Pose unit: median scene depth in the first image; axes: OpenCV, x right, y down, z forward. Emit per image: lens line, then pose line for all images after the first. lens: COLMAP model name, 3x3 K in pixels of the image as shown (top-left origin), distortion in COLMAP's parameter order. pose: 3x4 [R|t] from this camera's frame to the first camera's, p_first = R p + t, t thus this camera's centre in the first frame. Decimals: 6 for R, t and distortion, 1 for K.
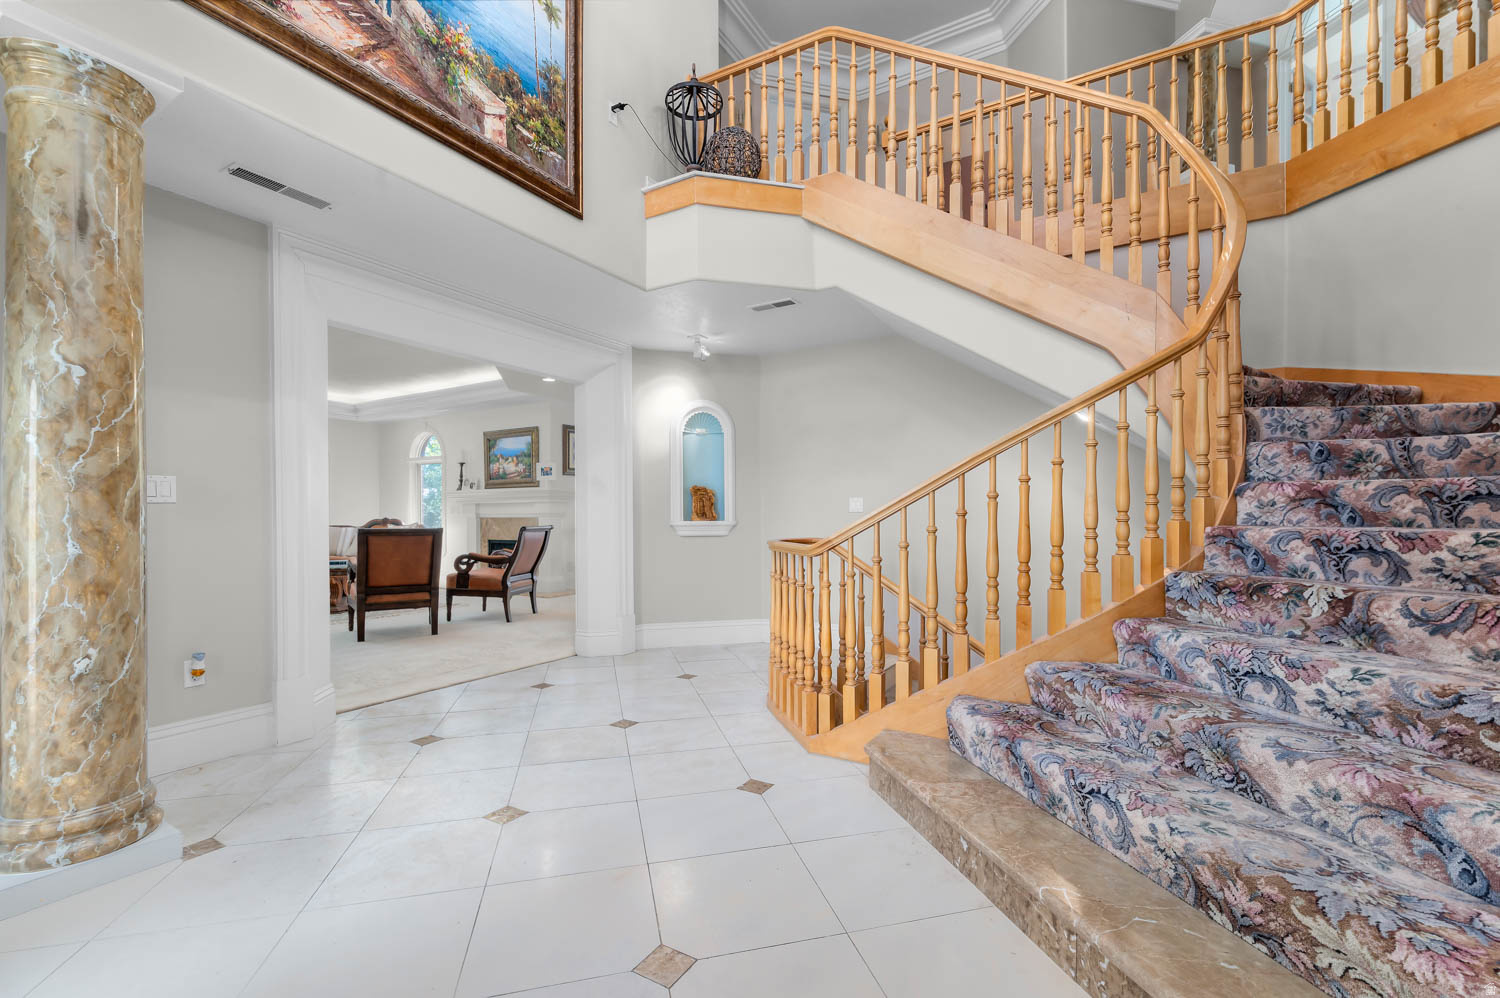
lens RADIAL K [[651.8, 0, 752.2], [0, 651.8, 506.8], [0, 0, 1]] dist [0.000319, -0.000381]
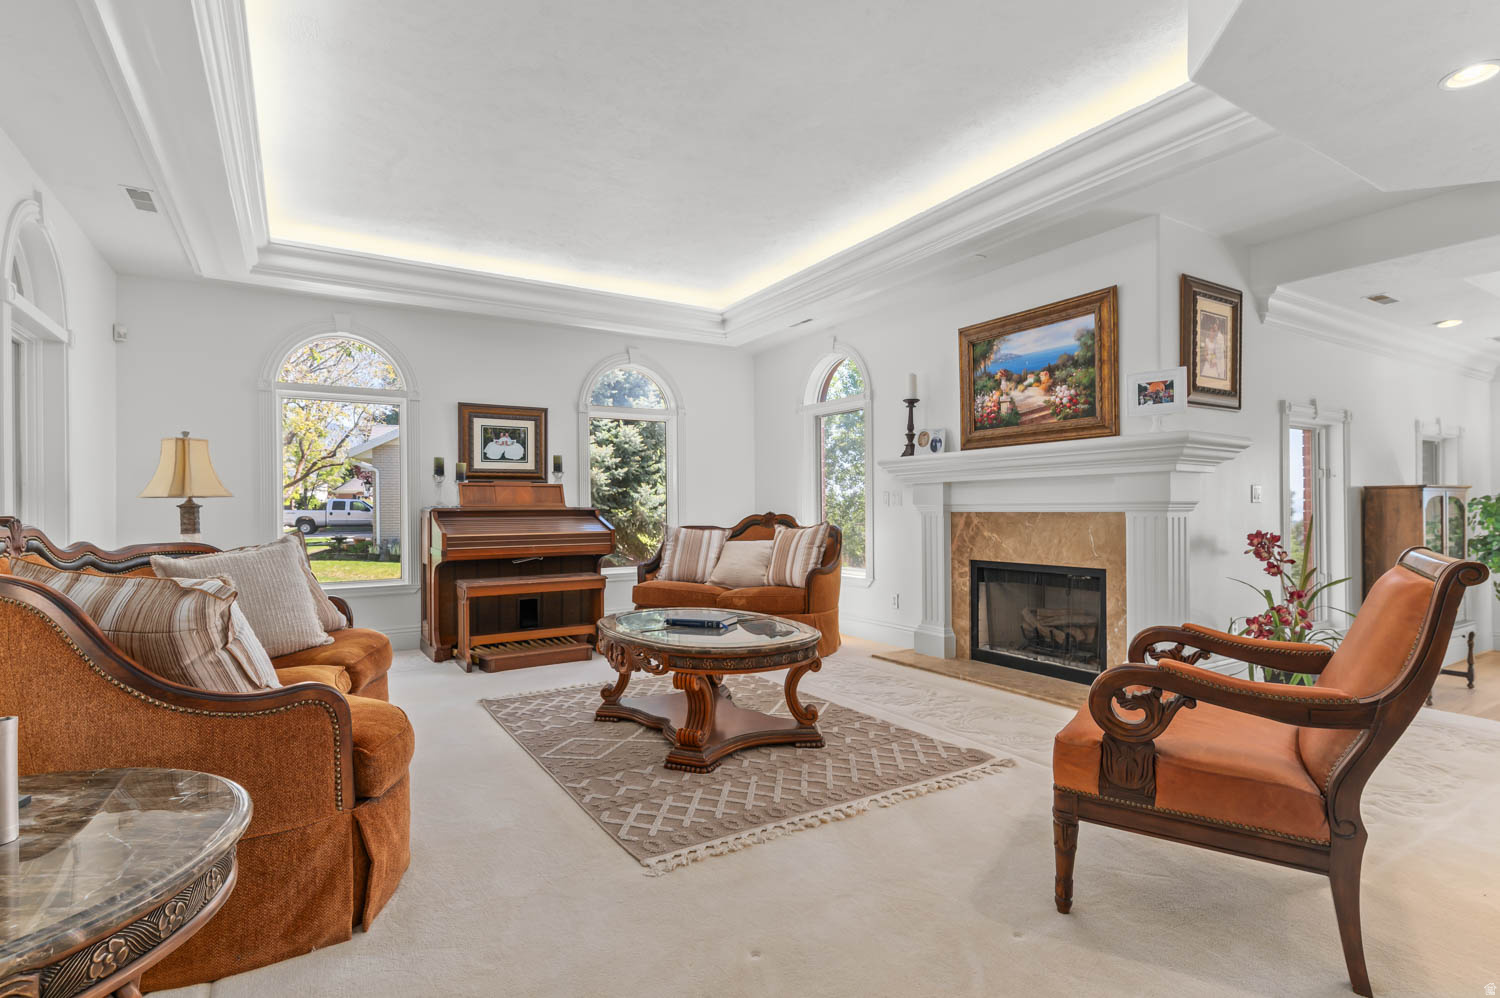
lens RADIAL K [[723.1, 0, 750.1], [0, 723.1, 503.2], [0, 0, 1]] dist [-0.000723, -0.000850]
pose [[0.880135, 0.000270, -0.474724, -0.302496], [0.000845, 0.999997, 0.002134, 0.009097], [0.474724, -0.002279, 0.880132, 0.478582]]
